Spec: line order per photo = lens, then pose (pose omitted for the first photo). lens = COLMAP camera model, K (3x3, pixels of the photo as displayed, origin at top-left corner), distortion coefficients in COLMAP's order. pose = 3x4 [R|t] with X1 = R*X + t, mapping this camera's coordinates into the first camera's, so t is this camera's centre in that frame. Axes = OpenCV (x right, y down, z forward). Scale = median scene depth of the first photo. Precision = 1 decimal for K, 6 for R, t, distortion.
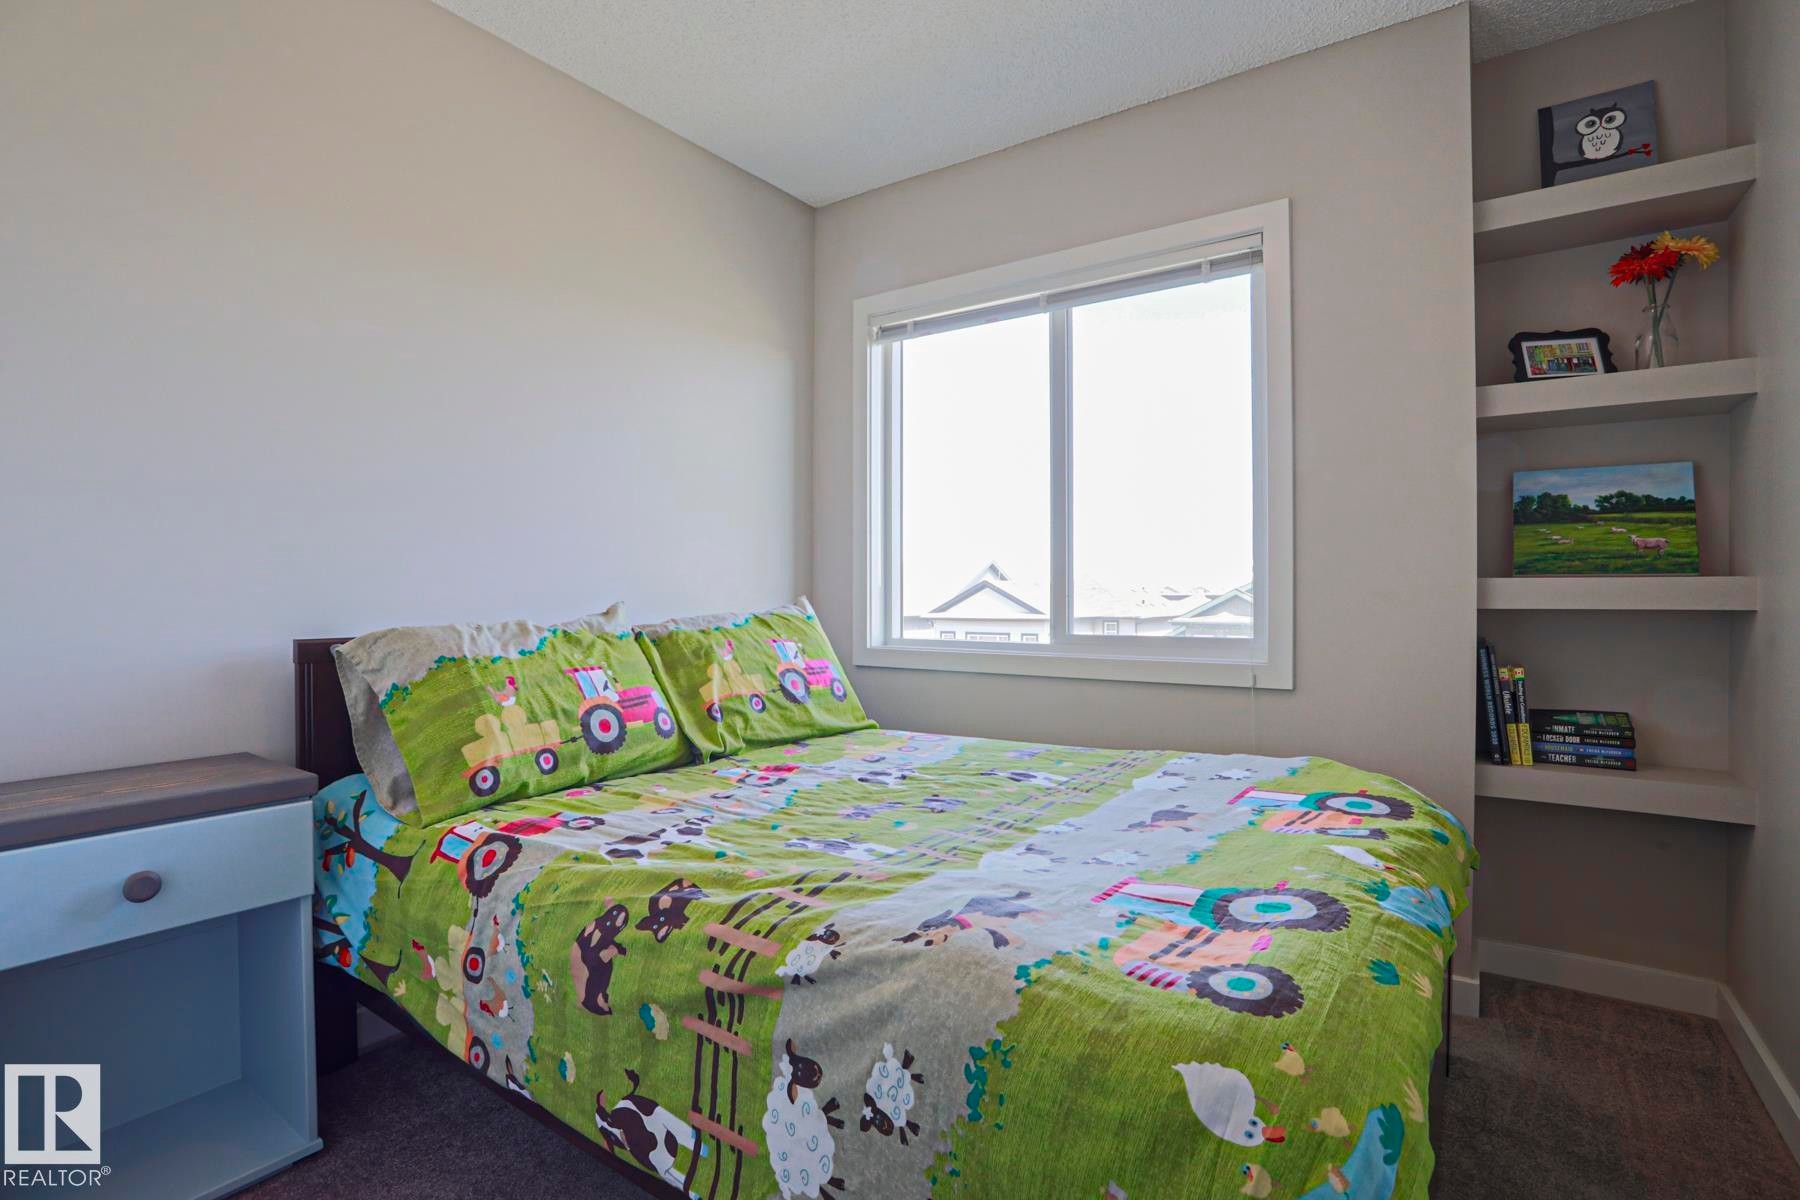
lens RADIAL K [[866.6, 0, 907.5], [0, 866.6, 601.8], [0, 0, 1]] dist [-0.041166, 0.000209]
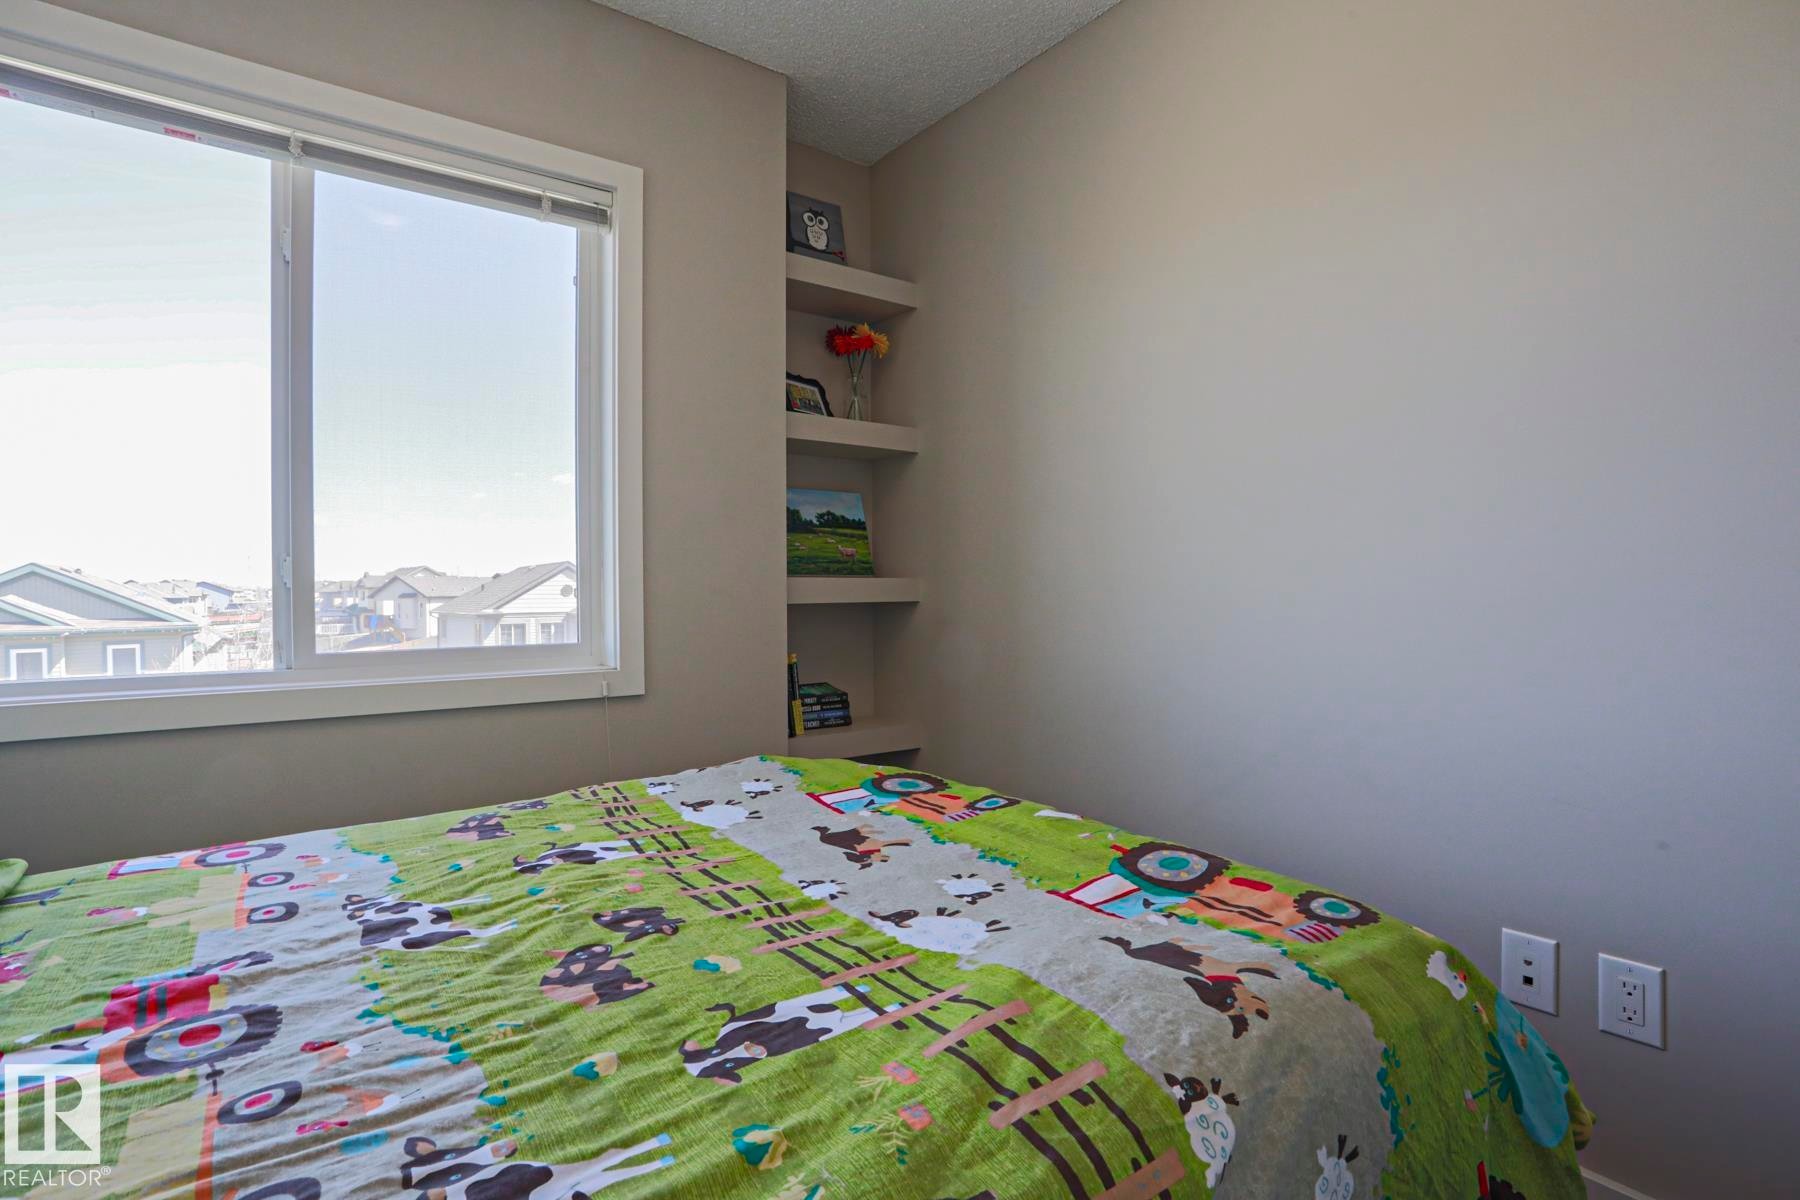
lens RADIAL K [[866.6, 0, 919.1], [0, 866.6, 579.0], [0, 0, 1]] dist [-0.041166, 0.000209]
pose [[0.316553, 0.011011, 0.948511, -0.380210], [0.010390, 0.999832, -0.015074, -0.005554], [-0.948518, 0.014627, 0.316385, 0.462219]]
